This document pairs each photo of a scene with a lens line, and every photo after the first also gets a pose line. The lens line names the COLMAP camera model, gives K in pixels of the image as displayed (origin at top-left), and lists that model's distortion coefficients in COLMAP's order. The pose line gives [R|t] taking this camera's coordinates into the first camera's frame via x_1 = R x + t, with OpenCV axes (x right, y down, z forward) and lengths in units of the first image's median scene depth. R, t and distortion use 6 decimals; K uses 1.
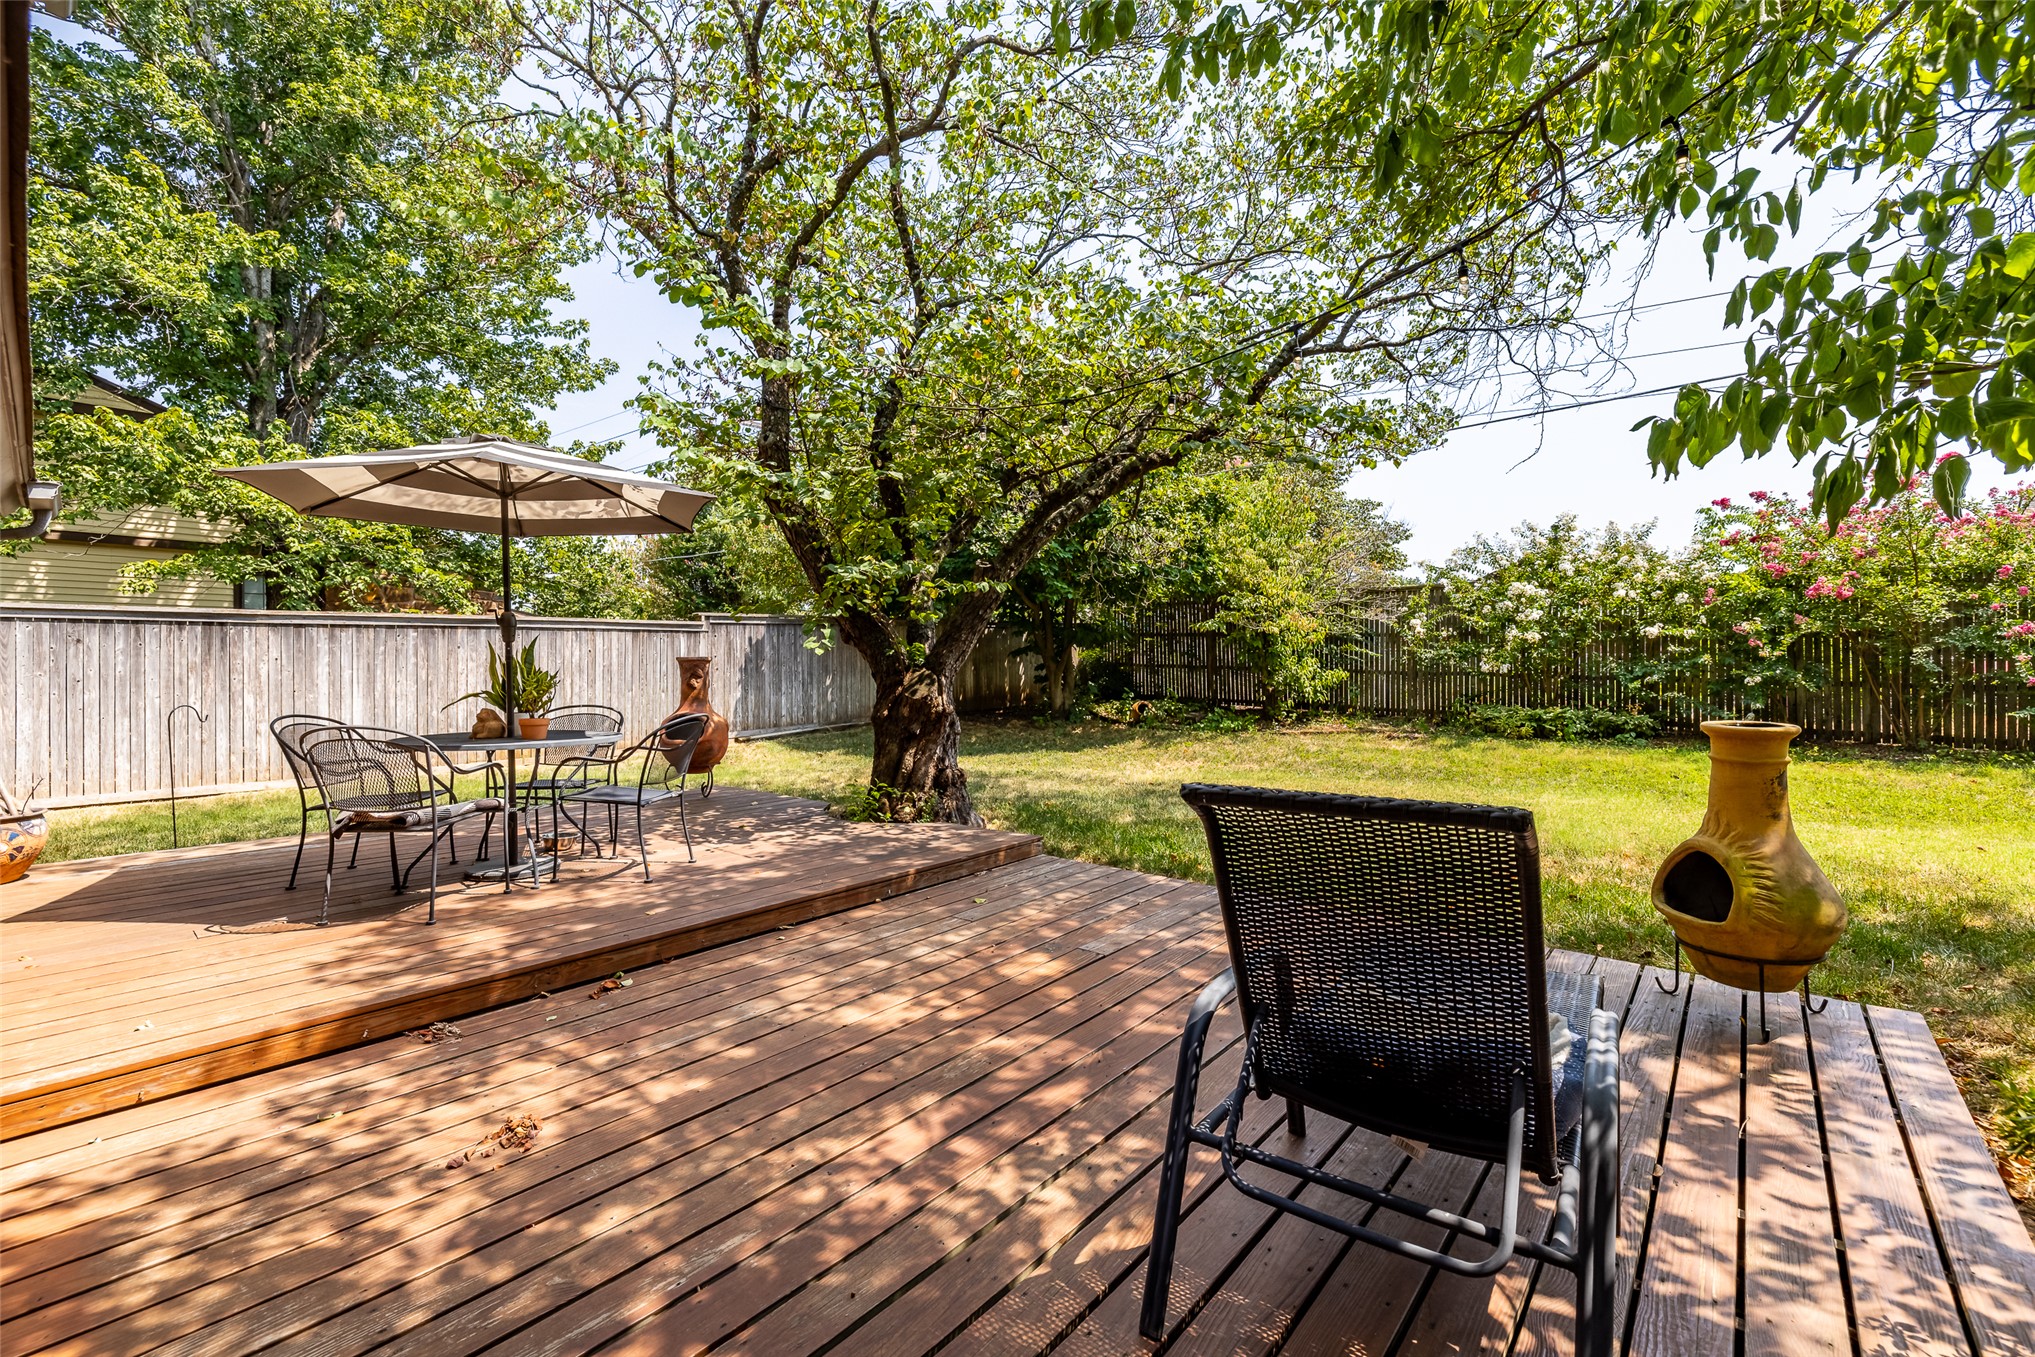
lens RADIAL K [[842.9, 0, 1018.4], [0, 842.9, 664.0], [0, 0, 1]] dist [-0.000653, 0.000037]
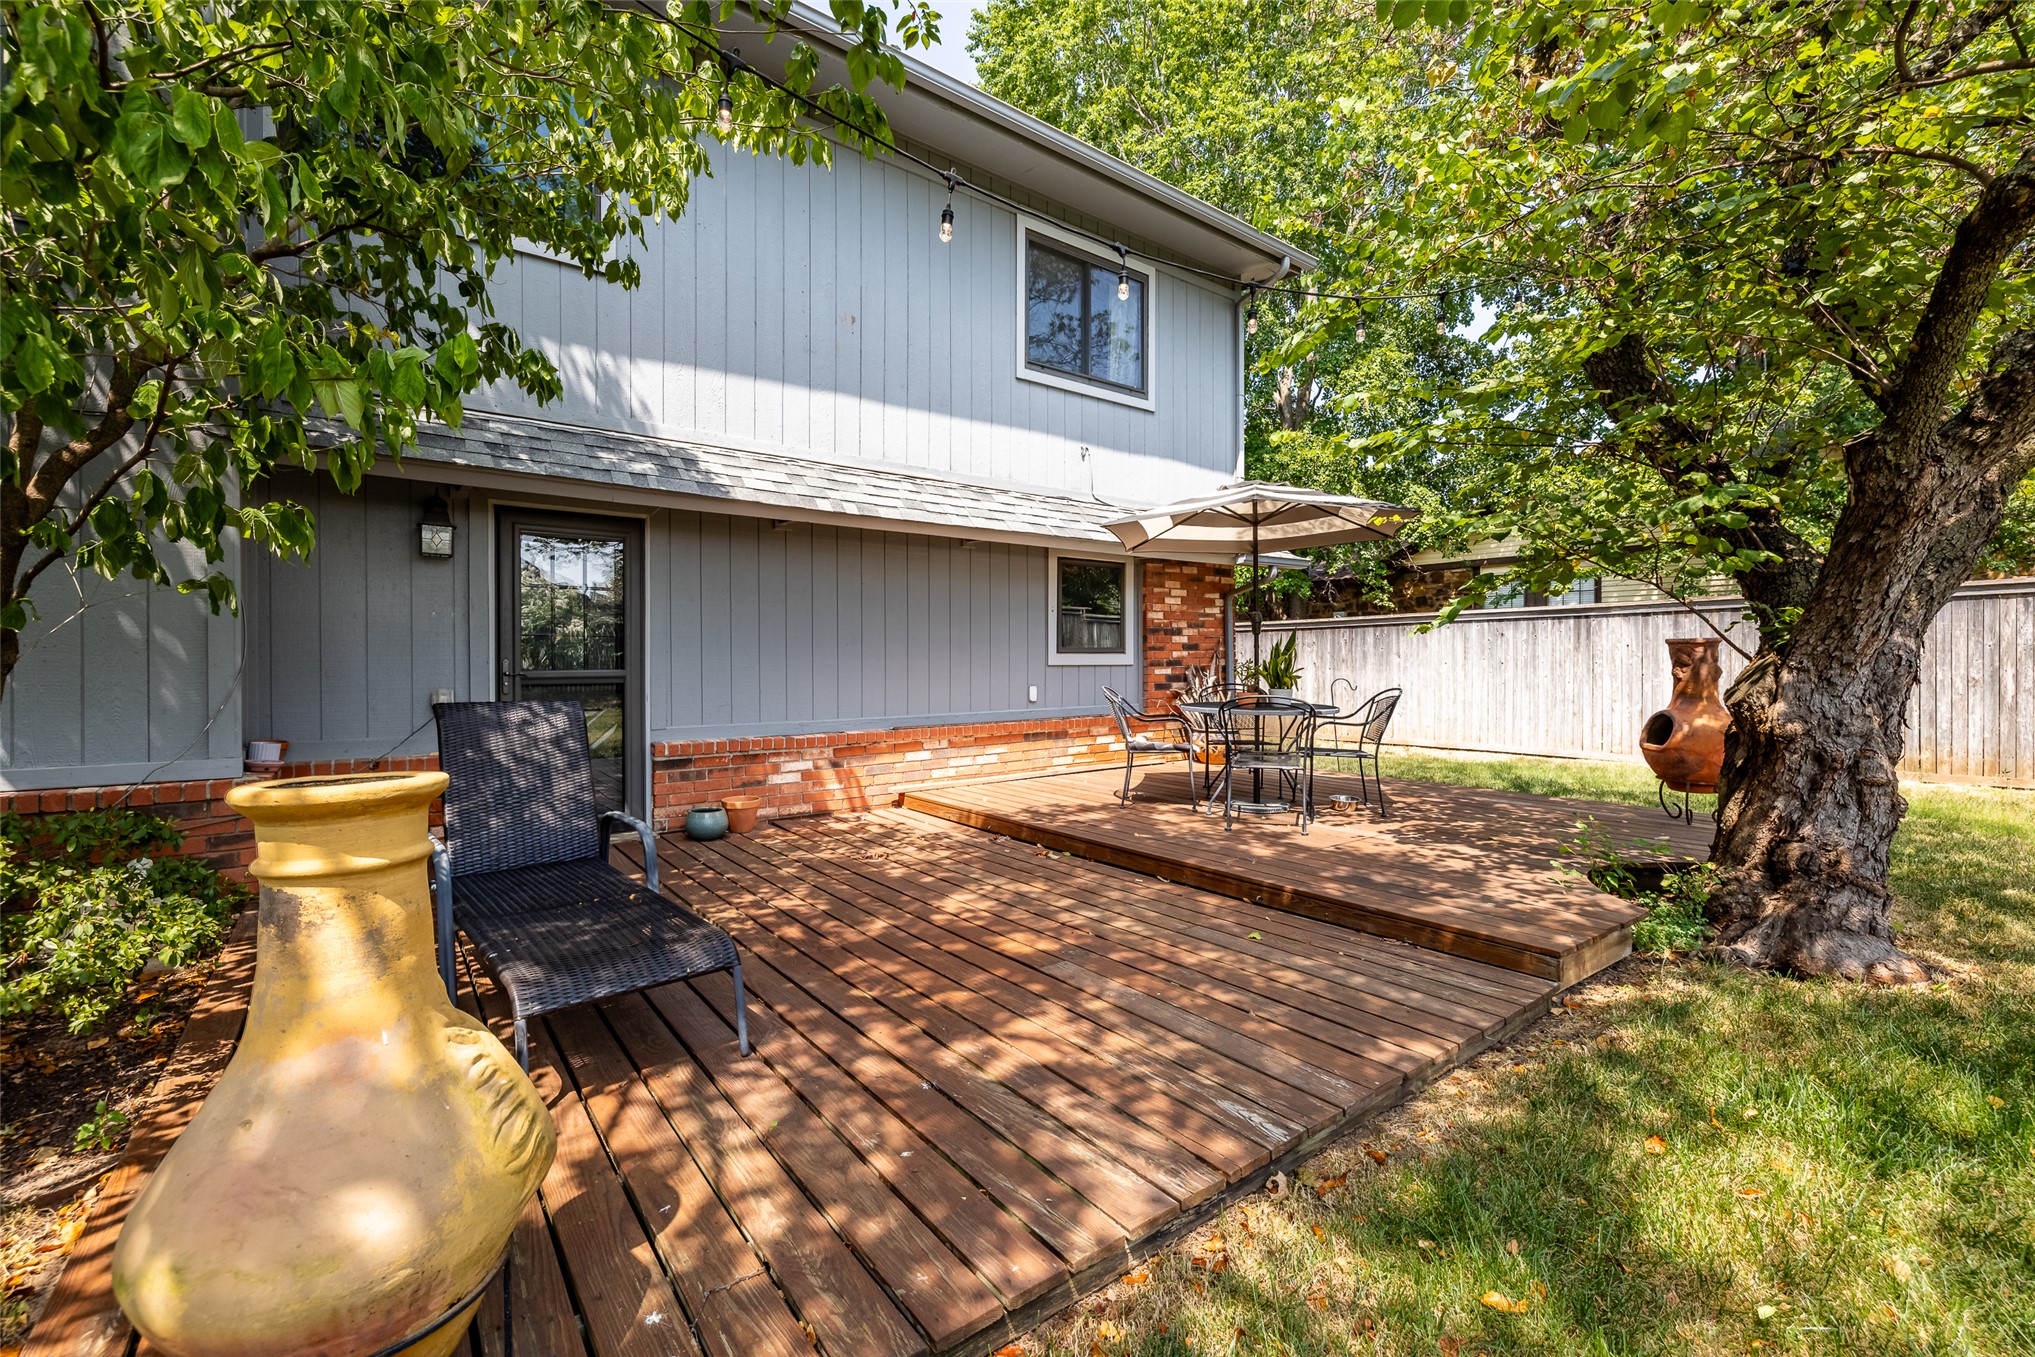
lens RADIAL K [[842.9, 0, 1018.4], [0, 842.9, 664.0], [0, 0, 1]] dist [-0.000653, 0.000037]
pose [[-0.204947, 0.008519, -0.978736, 0.969279], [0.008012, 0.999943, 0.007026, 0.009900], [0.978740, -0.006402, -0.205003, 1.140708]]
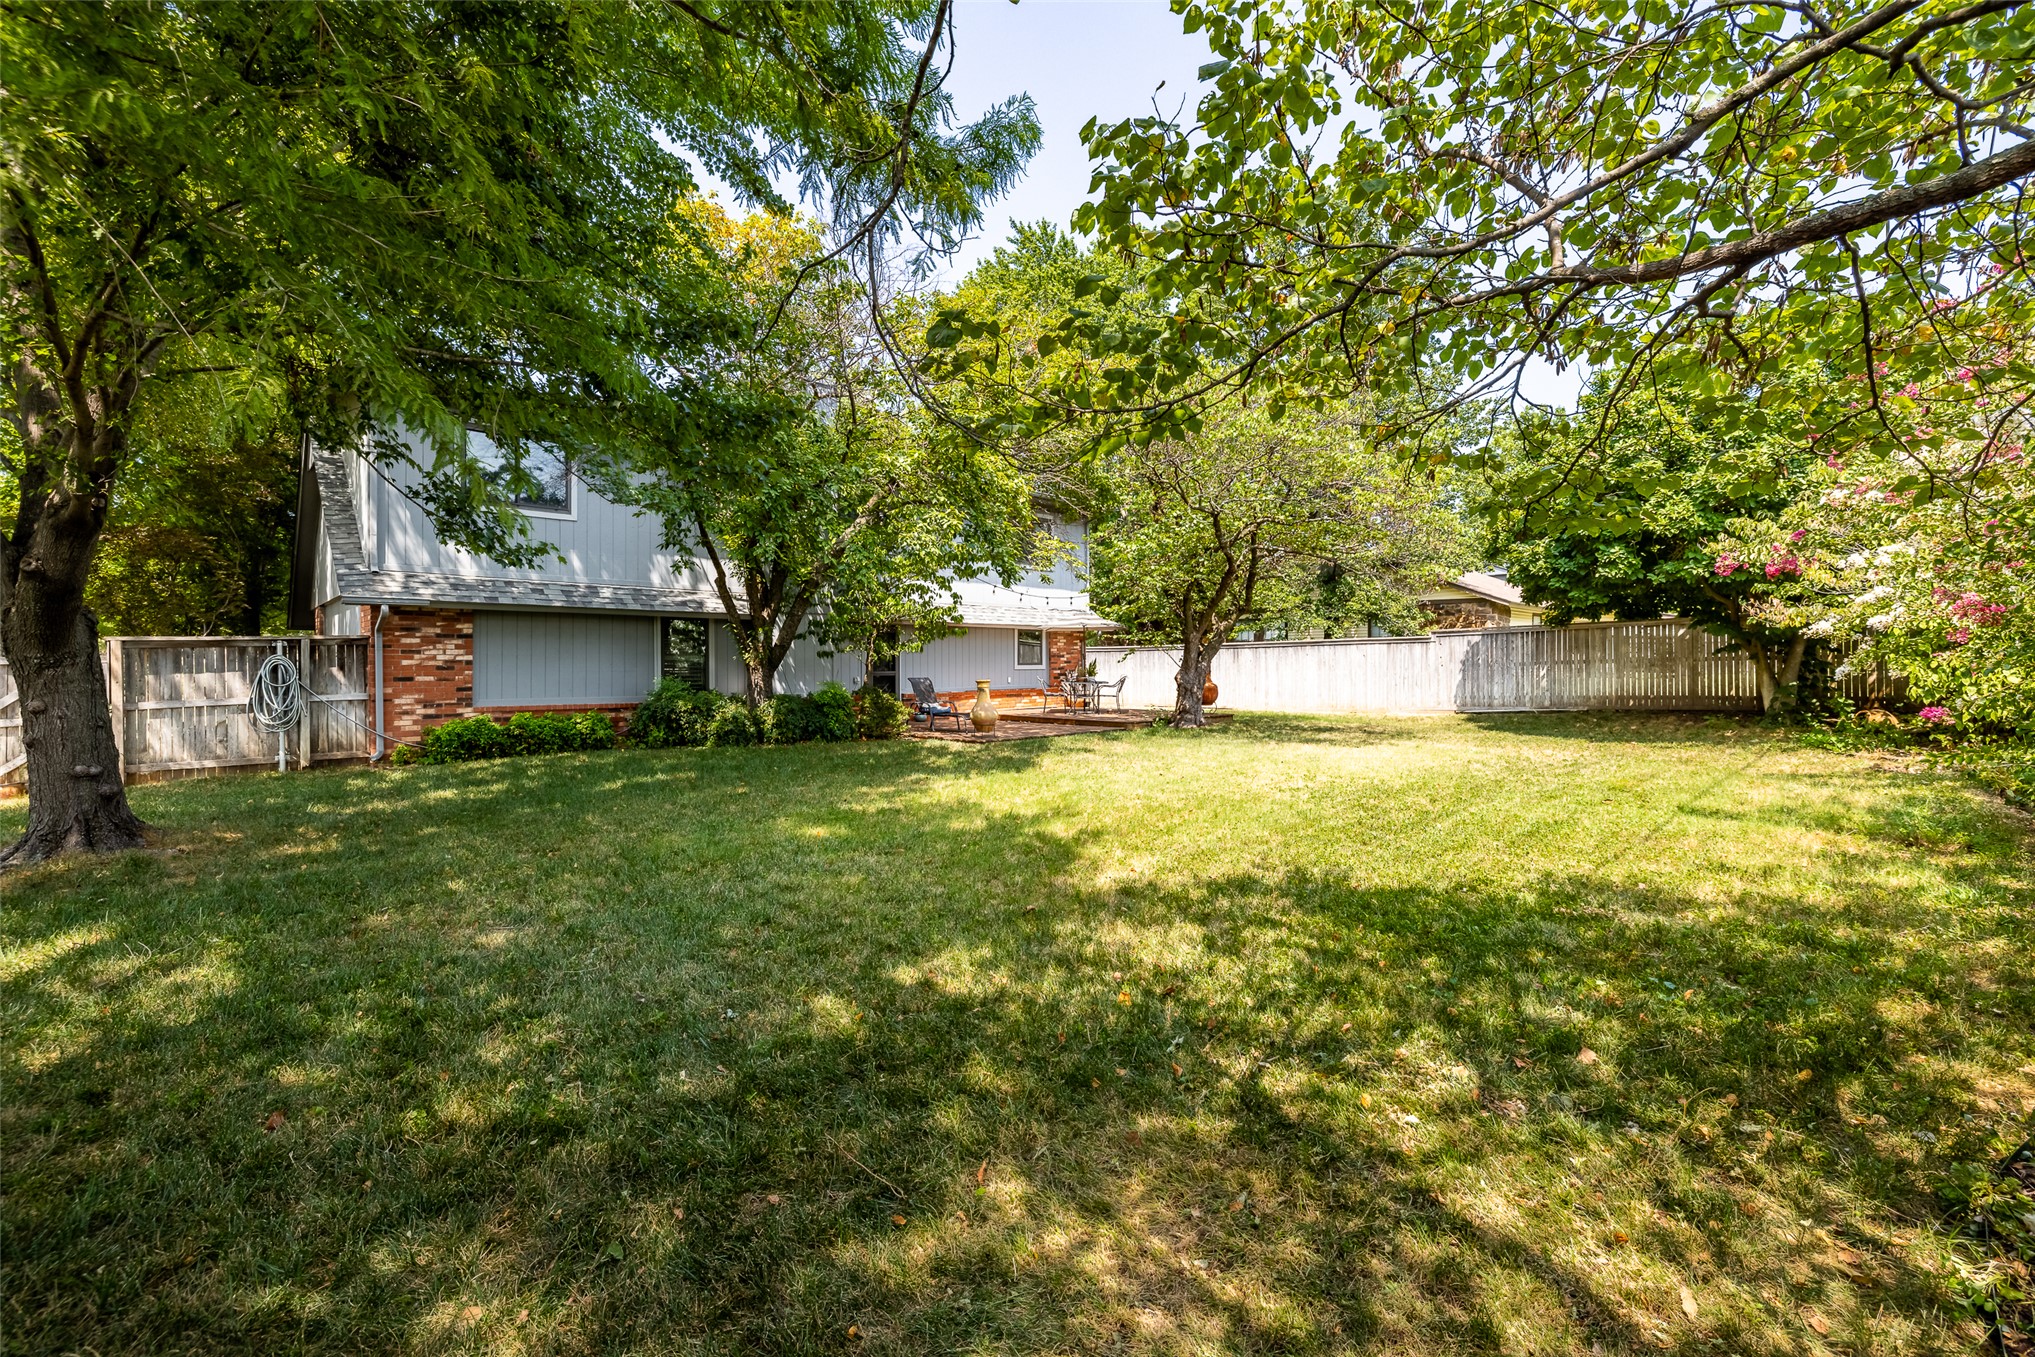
lens RADIAL K [[860.9, 0, 1021.5], [0, 860.9, 665.1], [0, 0, 1]] dist [-0.000544, -0.000089]
pose [[-0.076091, 0.009517, -0.997055, 4.843483], [0.005234, 0.999944, 0.009145, -0.055860], [0.997087, -0.004523, -0.076136, 1.274951]]
